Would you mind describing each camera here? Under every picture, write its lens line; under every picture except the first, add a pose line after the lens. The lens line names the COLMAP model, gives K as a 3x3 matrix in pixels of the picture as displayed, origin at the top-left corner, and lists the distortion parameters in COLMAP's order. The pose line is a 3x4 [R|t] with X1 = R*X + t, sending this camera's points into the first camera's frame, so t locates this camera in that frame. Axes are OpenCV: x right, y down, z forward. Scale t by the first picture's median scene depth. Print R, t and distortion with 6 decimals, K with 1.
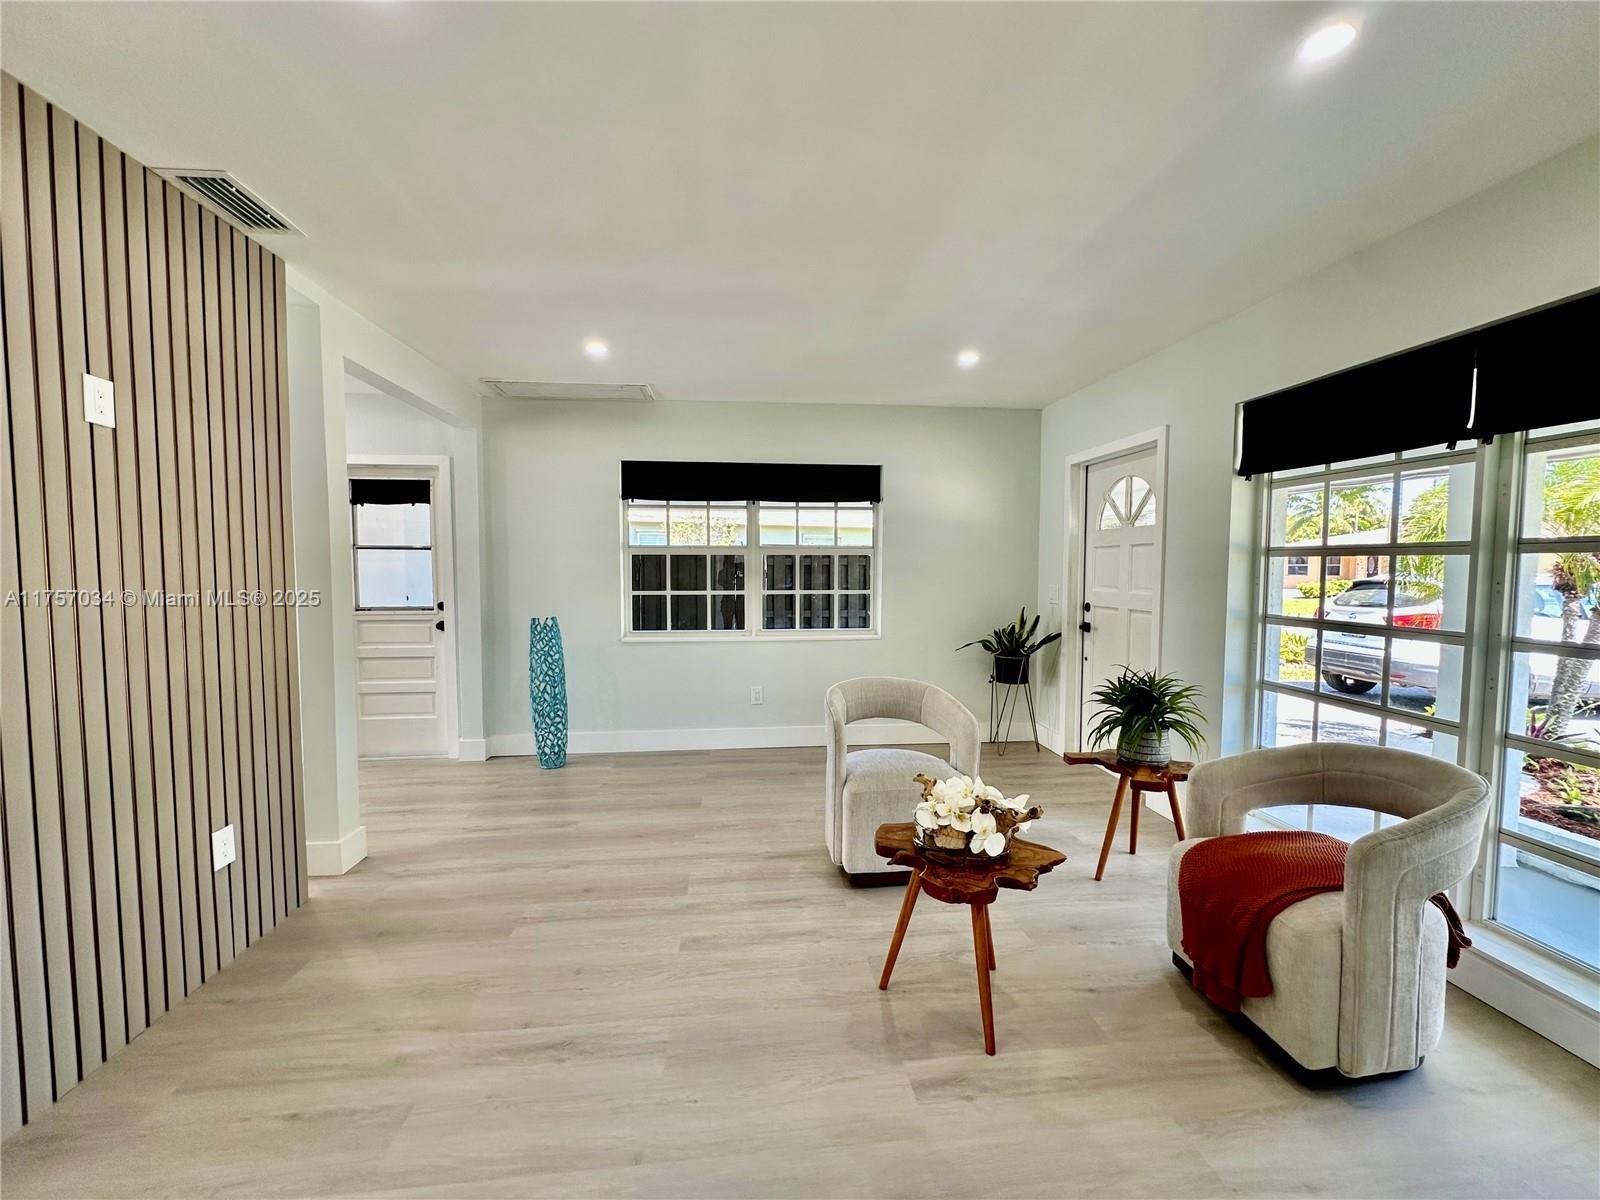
lens RADIAL K [[644.5, 0, 808.2], [0, 644.5, 600.2], [0, 0, 1]] dist [0.003371, 0.000008]
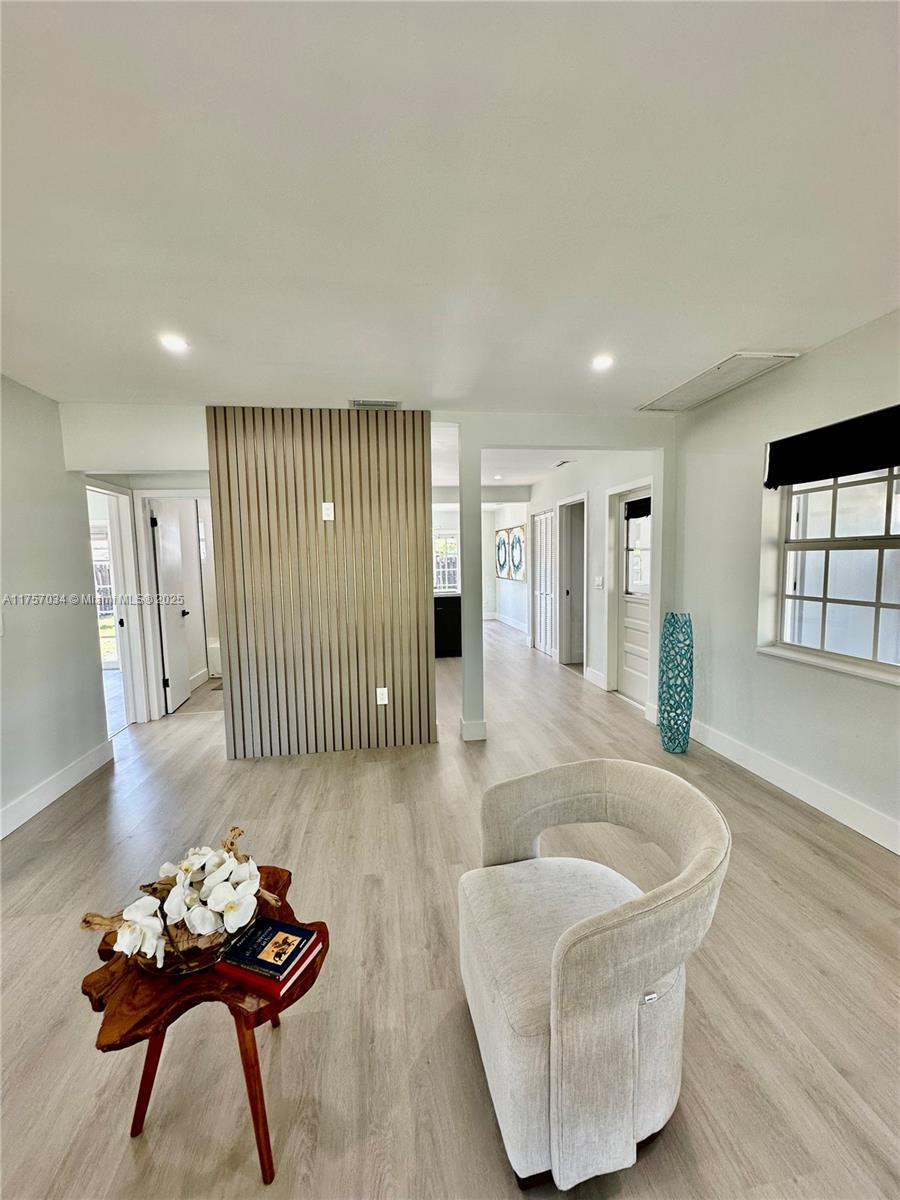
lens RADIAL K [[483.4, 0, 446.6], [0, 483.4, 604.2], [0, 0, 1]] dist [0.003371, 0.000008]
pose [[0.027462, 0.097198, -0.994886, 0.552330], [-0.030333, 0.994884, 0.096360, -0.079431], [0.999163, 0.027532, 0.030270, 0.848336]]
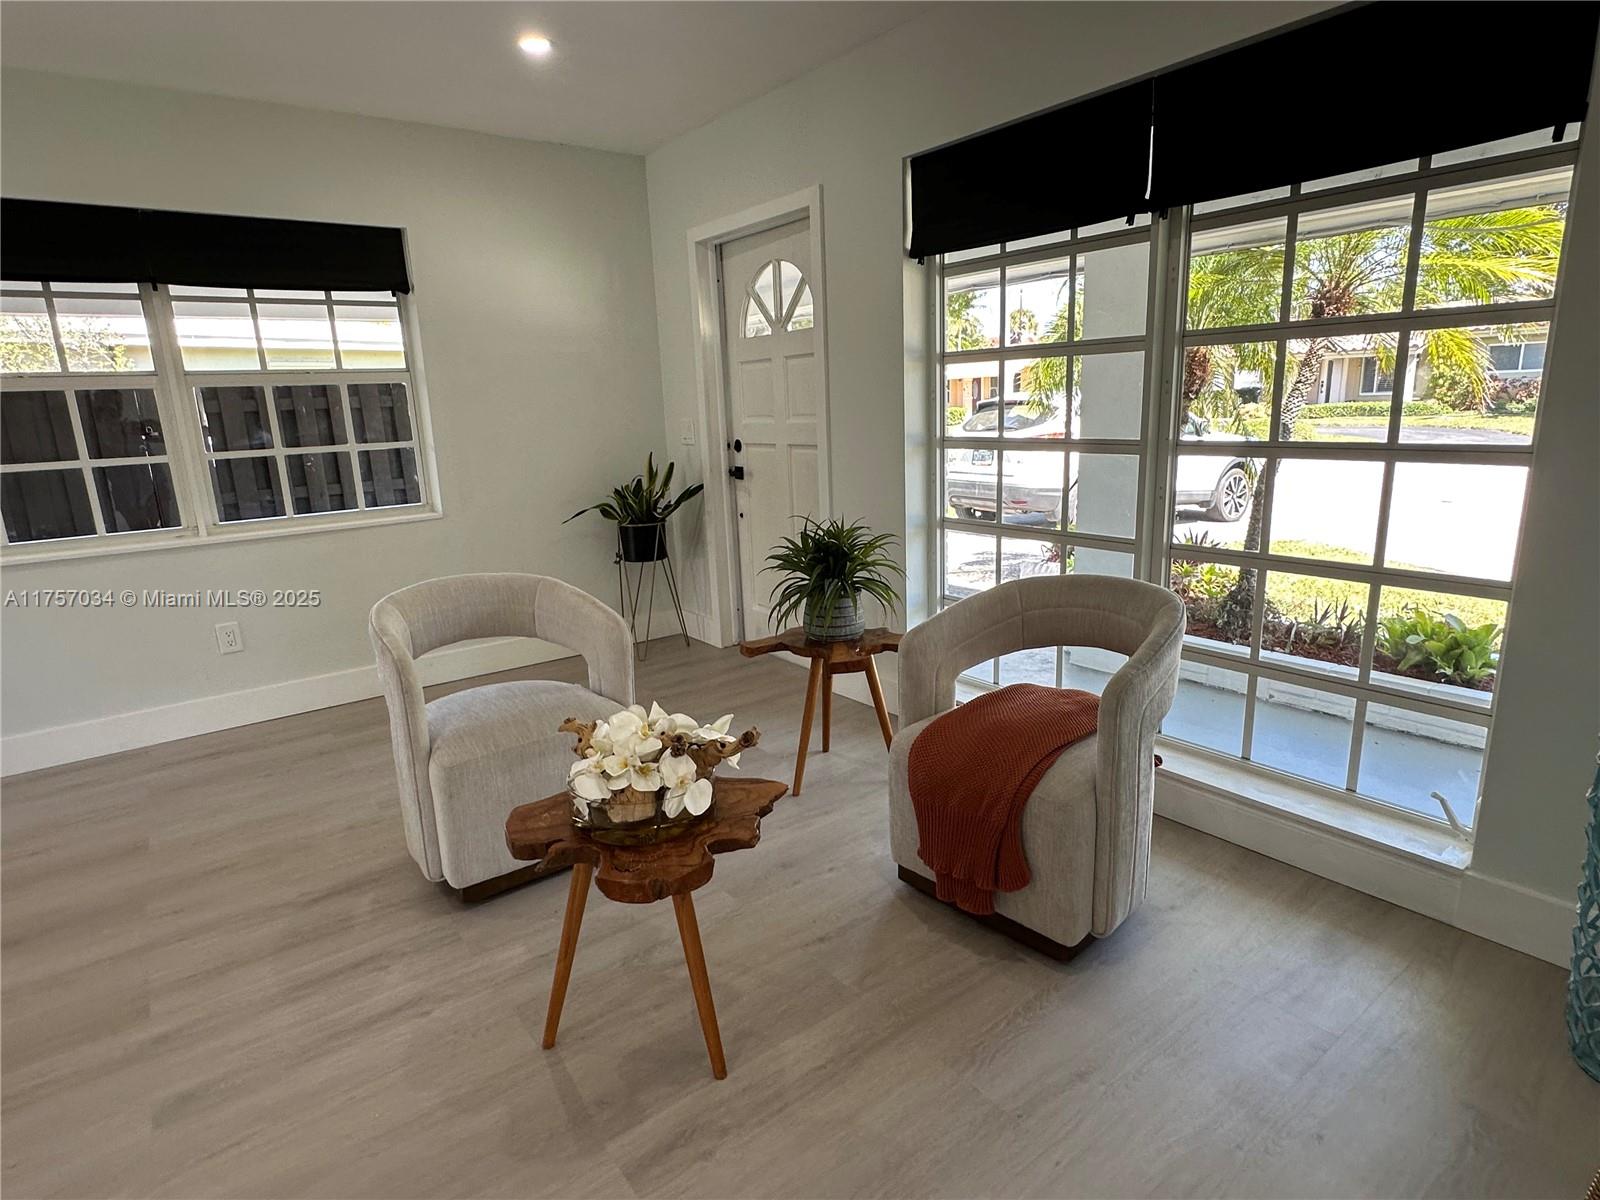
lens RADIAL K [[870.2, 0, 807.5], [0, 870.2, 602.1], [0, 0, 1]] dist [0.004337, -0.004935]
pose [[0.861093, -0.149905, 0.485846, -0.013453], [0.067368, 0.980763, 0.183207, 0.014898], [-0.503964, -0.125028, 0.854628, 0.127320]]
